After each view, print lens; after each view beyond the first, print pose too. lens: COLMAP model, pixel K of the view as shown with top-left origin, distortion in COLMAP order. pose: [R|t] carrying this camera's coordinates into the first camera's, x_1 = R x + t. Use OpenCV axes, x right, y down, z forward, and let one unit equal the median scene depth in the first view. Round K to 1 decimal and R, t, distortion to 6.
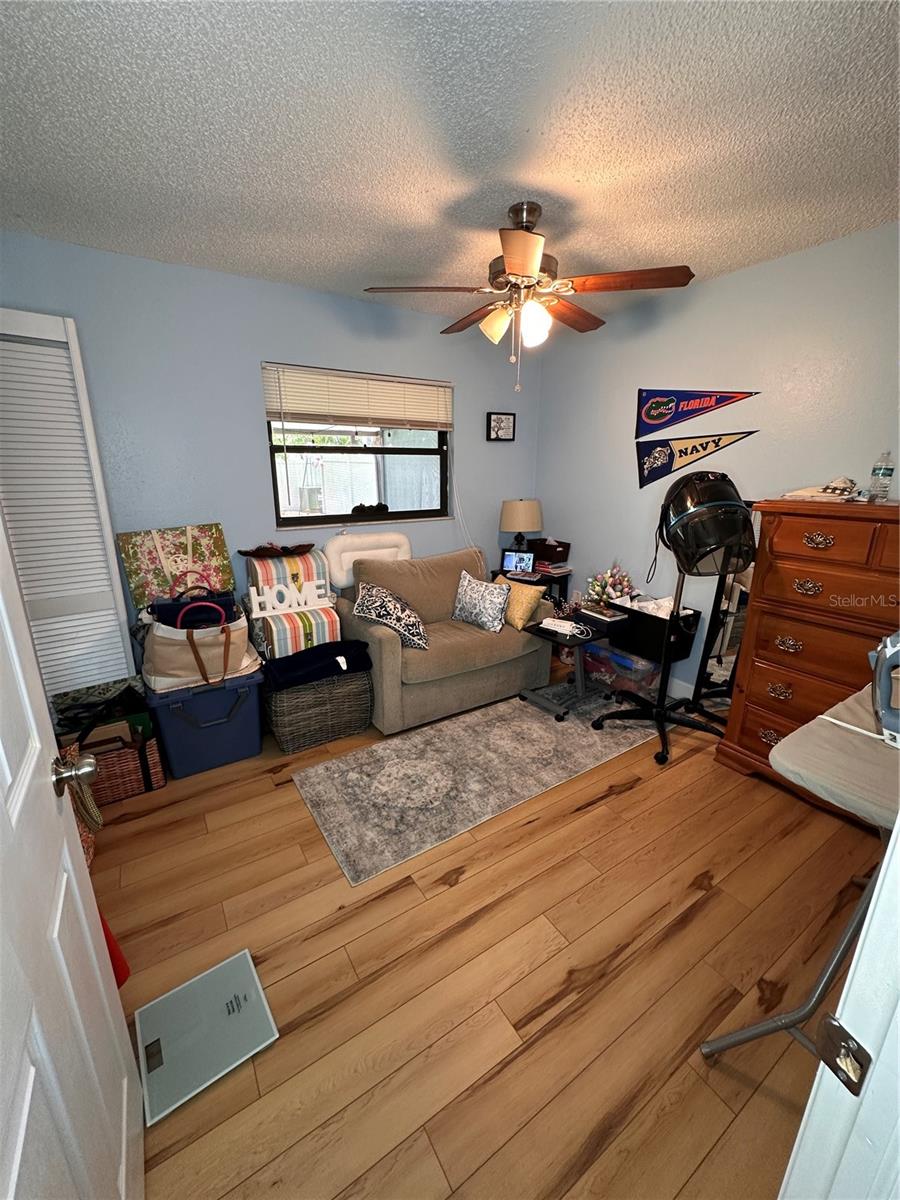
lens RADIAL K [[477.4, 0, 448.3], [0, 477.4, 600.1], [0, 0, 1]] dist [-0.005362, 0.001415]
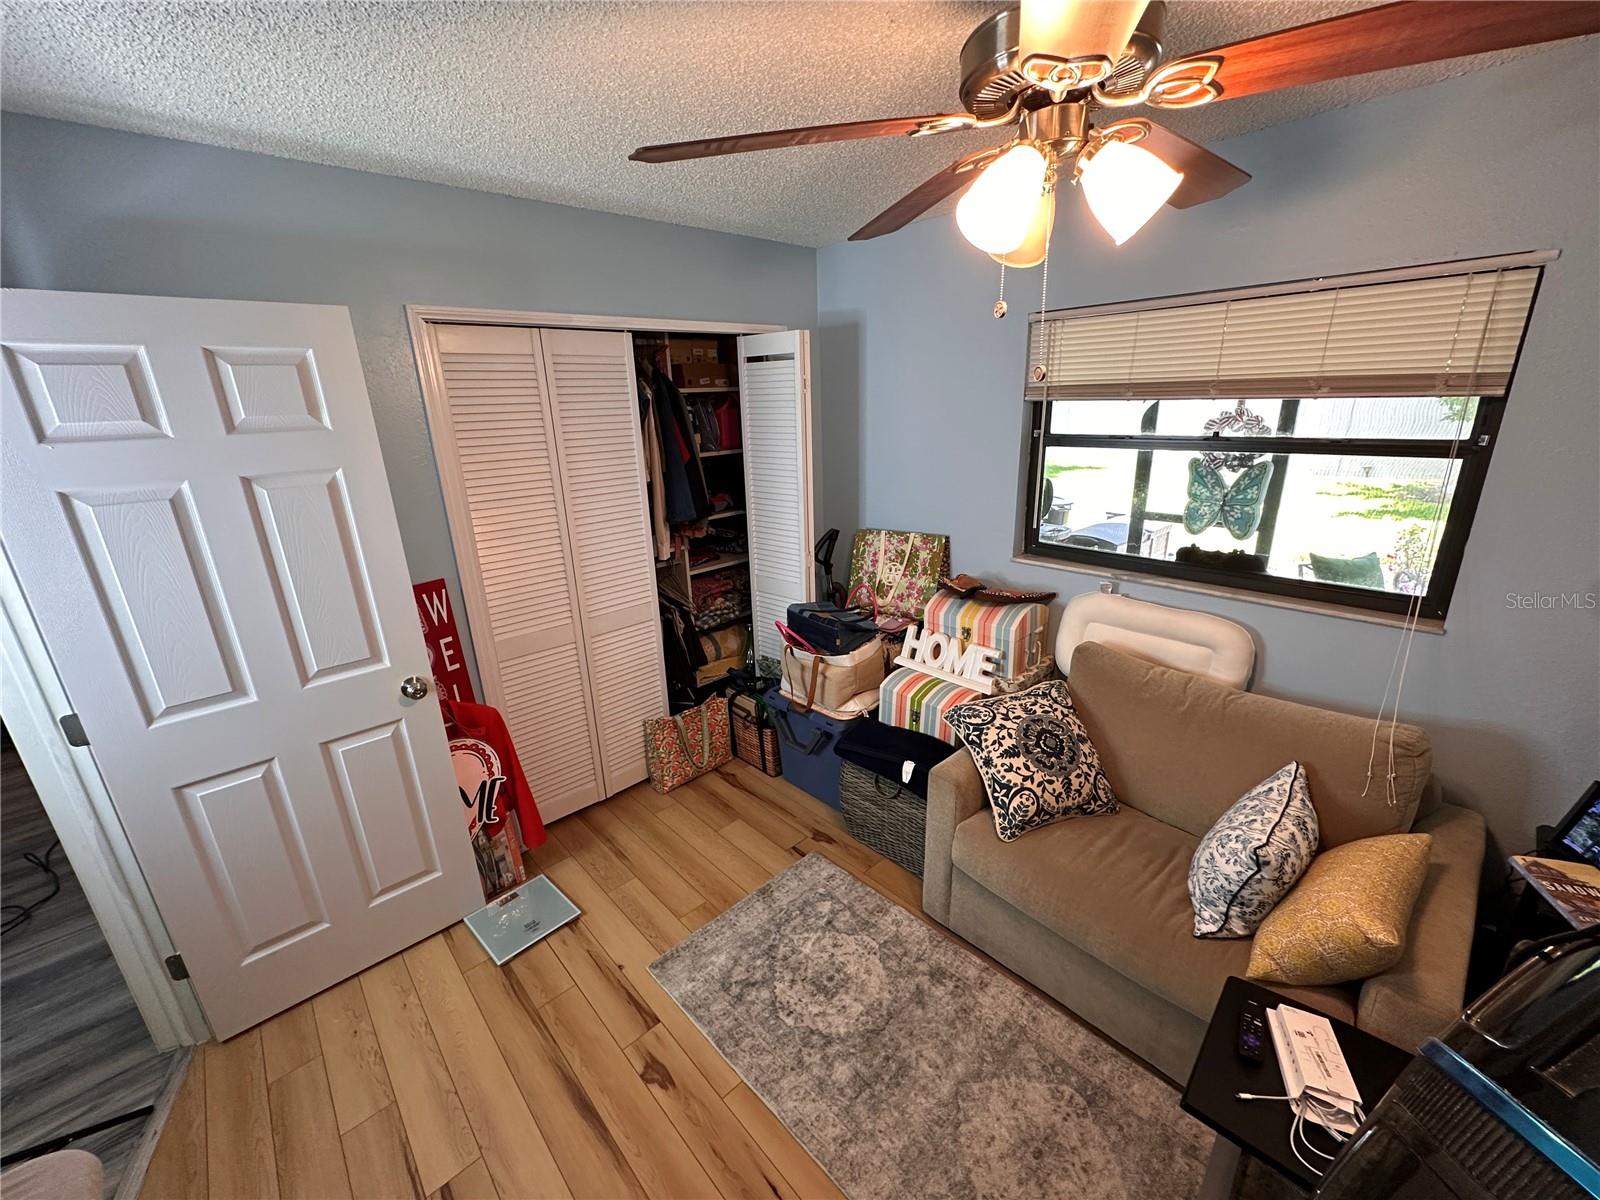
lens RADIAL K [[636.5, 0, 800.7], [0, 636.5, 602.5], [0, 0, 1]] dist [-0.005362, 0.001415]
pose [[0.182586, 0.294807, -0.937951, 0.515403], [-0.235855, 0.939265, 0.249307, -0.277926], [0.954481, 0.175700, 0.241028, 0.572303]]
